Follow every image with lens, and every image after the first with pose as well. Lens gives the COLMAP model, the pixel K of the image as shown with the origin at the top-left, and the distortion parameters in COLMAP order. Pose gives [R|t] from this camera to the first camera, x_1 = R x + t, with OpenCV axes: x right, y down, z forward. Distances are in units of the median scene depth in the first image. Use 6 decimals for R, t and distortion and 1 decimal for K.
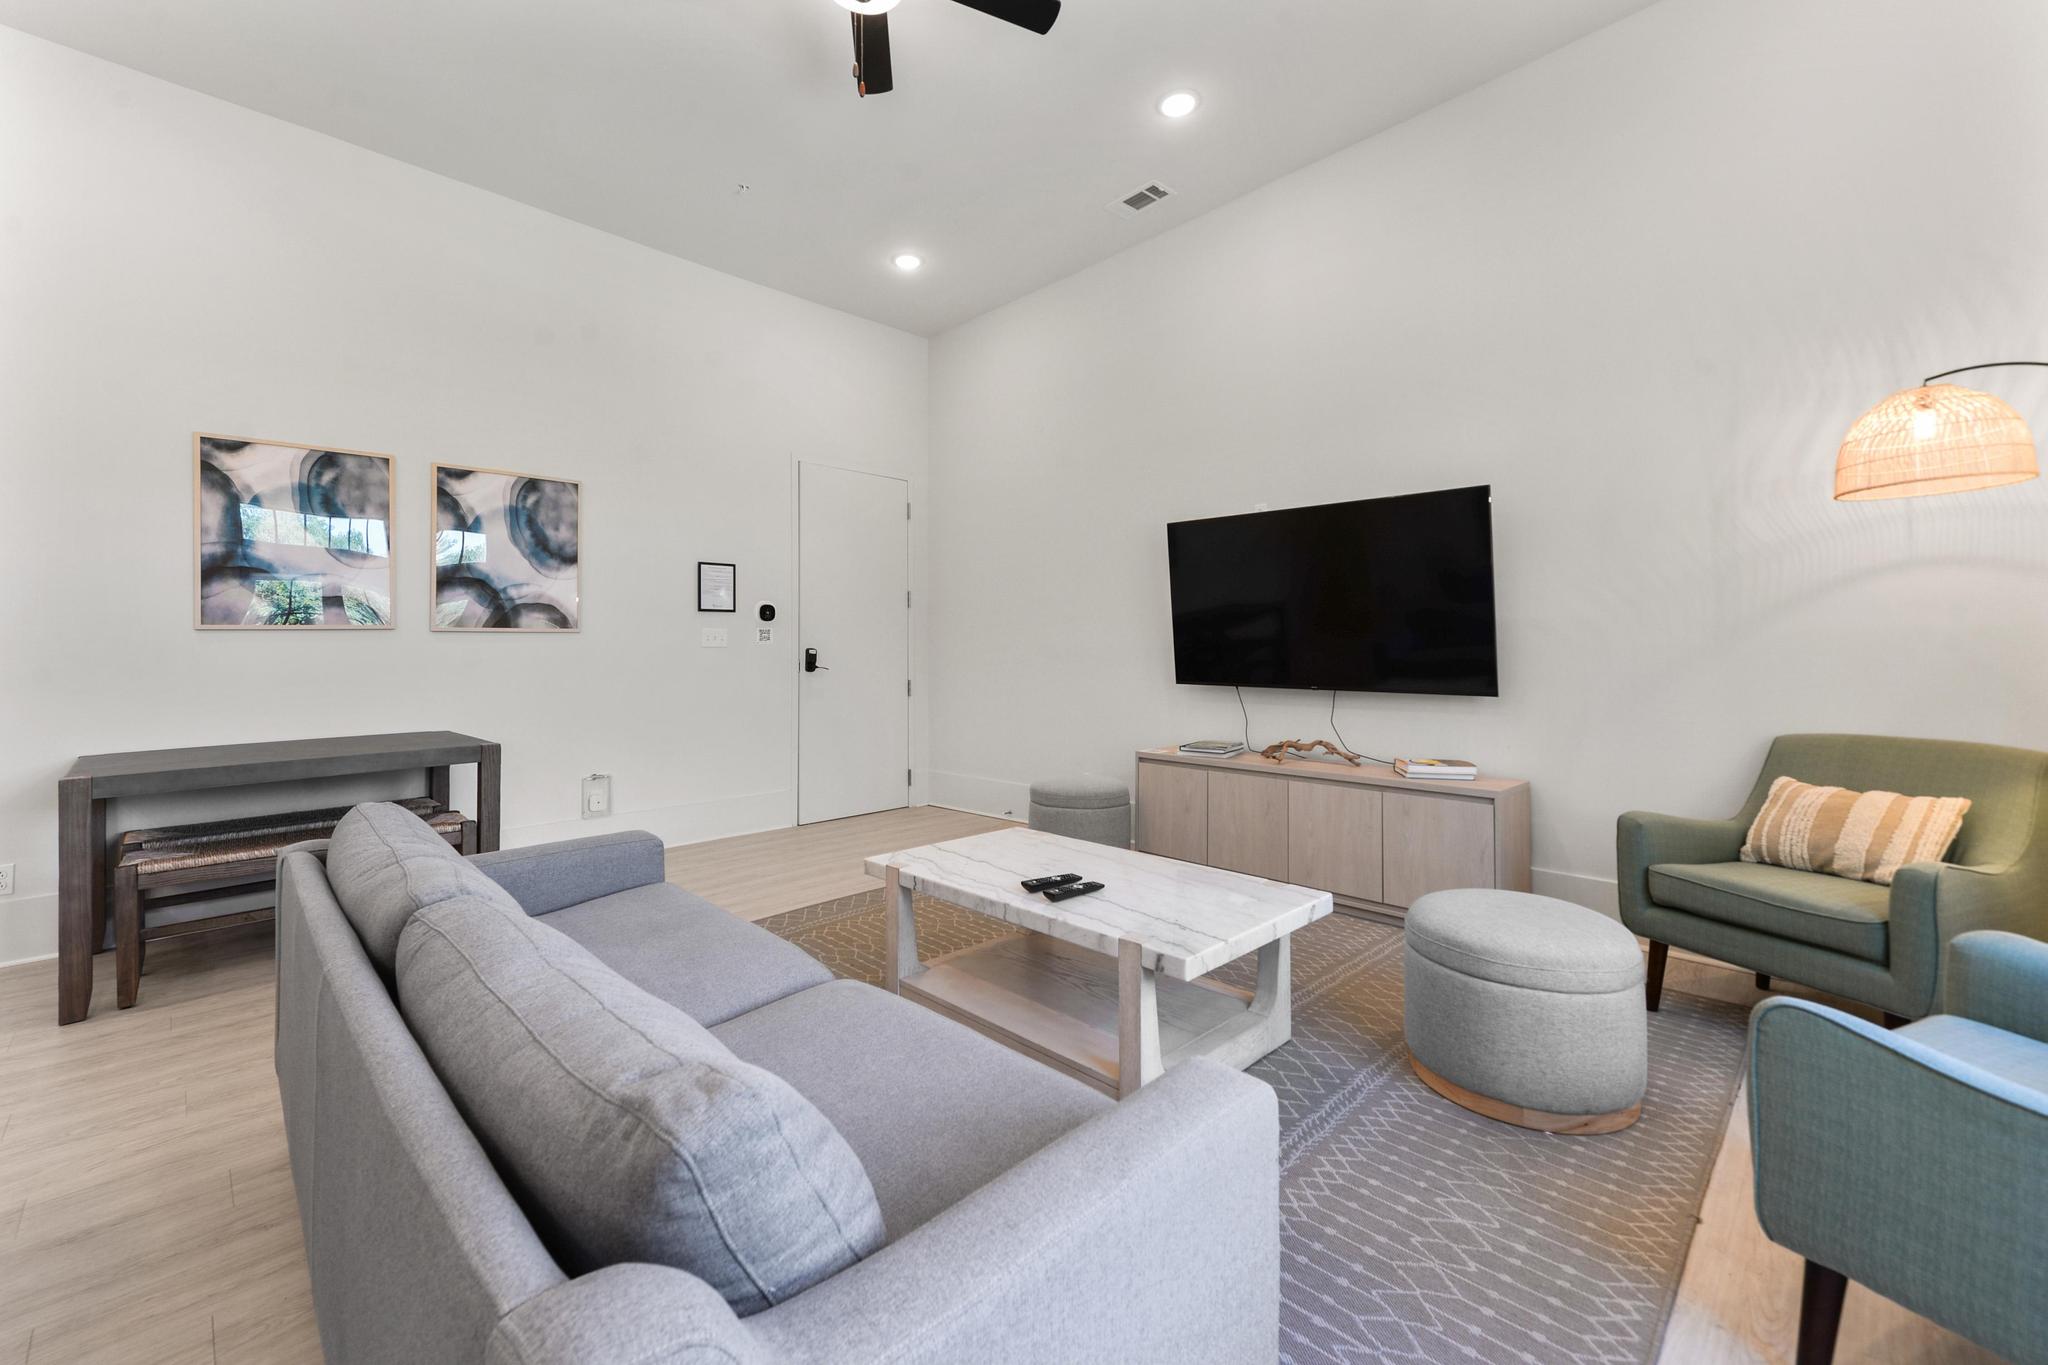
lens RADIAL K [[839.9, 0, 1023.9], [0, 839.9, 627.2], [0, 0, 1]] dist [0.002714, -0.000199]
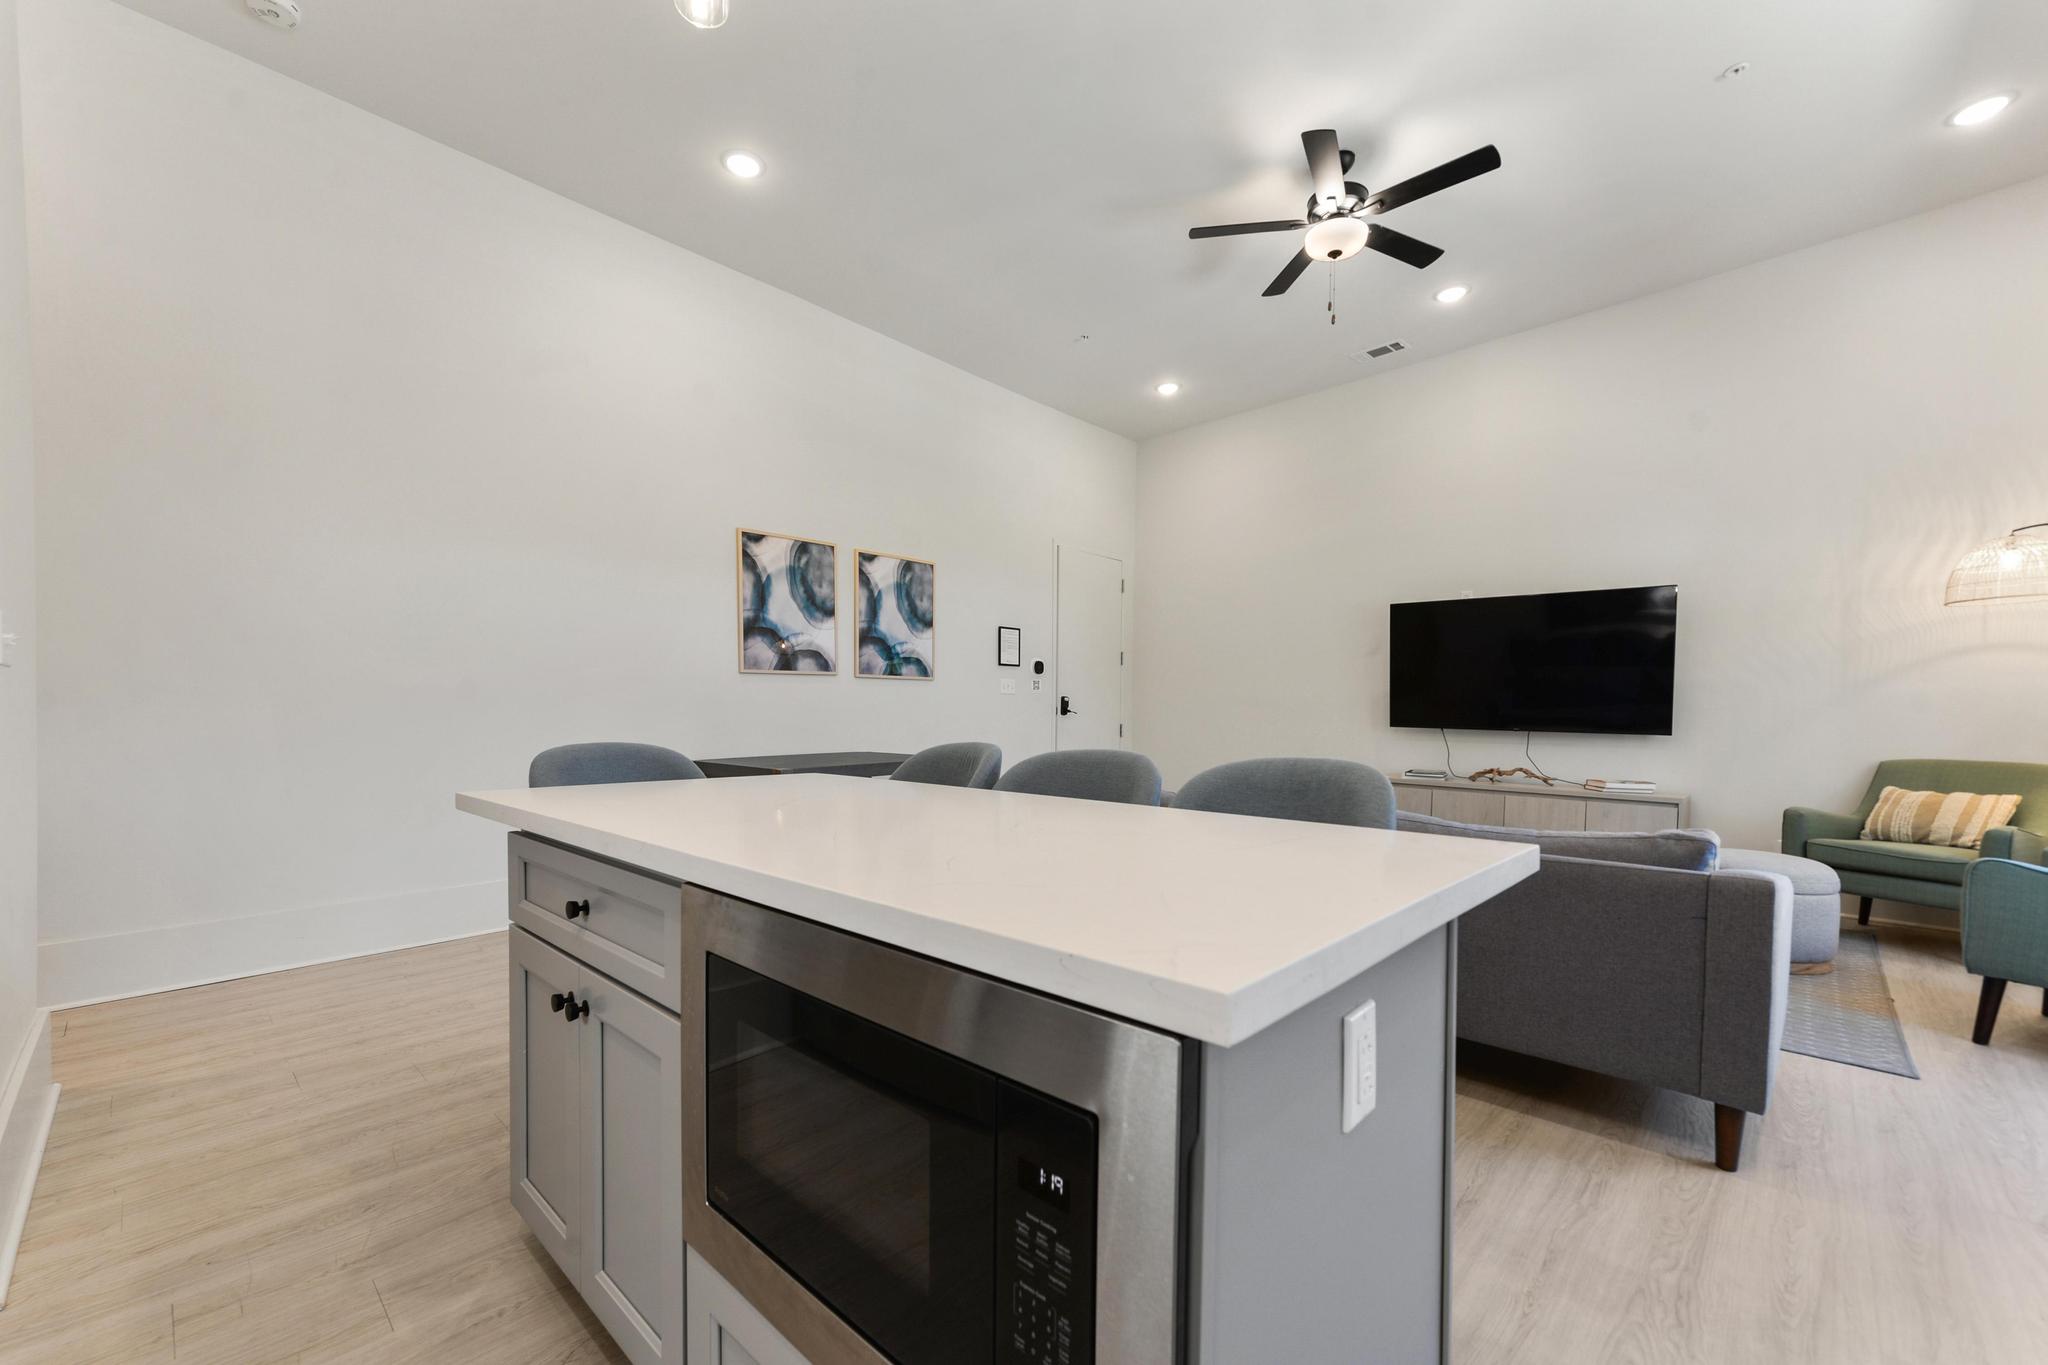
lens RADIAL K [[824.3, 0, 999.4], [0, 824.3, 732.0], [0, 0, 1]] dist [0.001129, 0.000293]
pose [[0.999710, 0.015745, 0.018216, -0.557167], [-0.016760, 0.998234, 0.056983, 0.014891], [-0.017286, -0.057272, 0.998209, -0.348958]]
